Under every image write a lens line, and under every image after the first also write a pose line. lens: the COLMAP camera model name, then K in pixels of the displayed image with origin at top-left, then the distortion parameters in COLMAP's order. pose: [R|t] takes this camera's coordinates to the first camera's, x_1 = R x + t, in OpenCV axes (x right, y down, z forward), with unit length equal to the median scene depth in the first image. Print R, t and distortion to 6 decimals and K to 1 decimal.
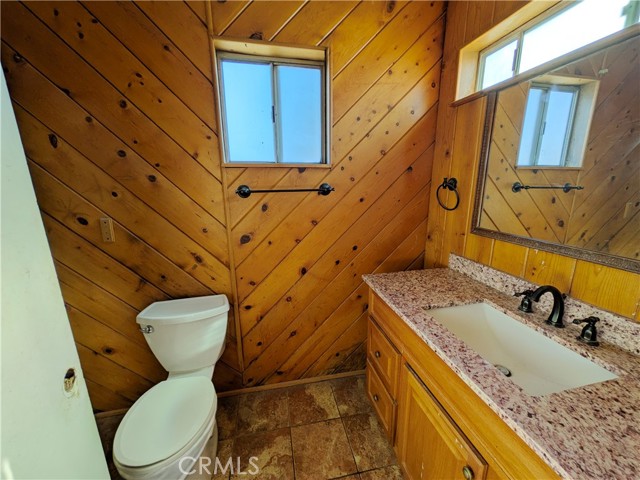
lens RADIAL K [[253.8, 0, 322.5], [0, 253.8, 240.9], [0, 0, 1]] dist [-0.000013, 0.000010]
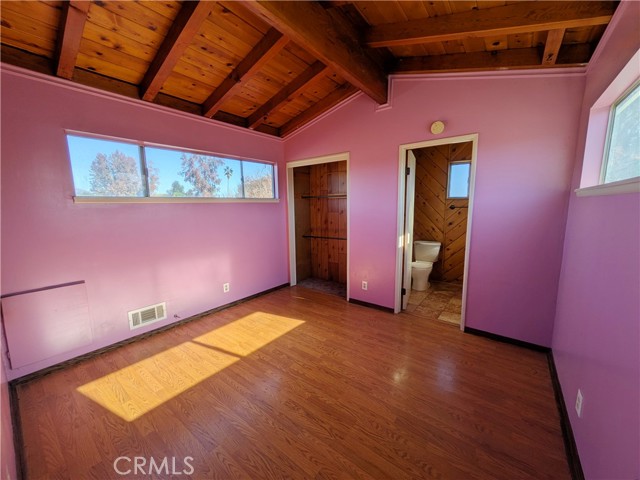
lens RADIAL K [[253.8, 0, 321.1], [0, 253.8, 240.7], [0, 0, 1]] dist [-0.000013, 0.000010]
pose [[0.658427, 0.109768, -0.744597, 0.902052], [-0.159173, 0.987239, 0.004786, 0.407158], [0.735620, 0.115369, 0.667497, -1.998211]]
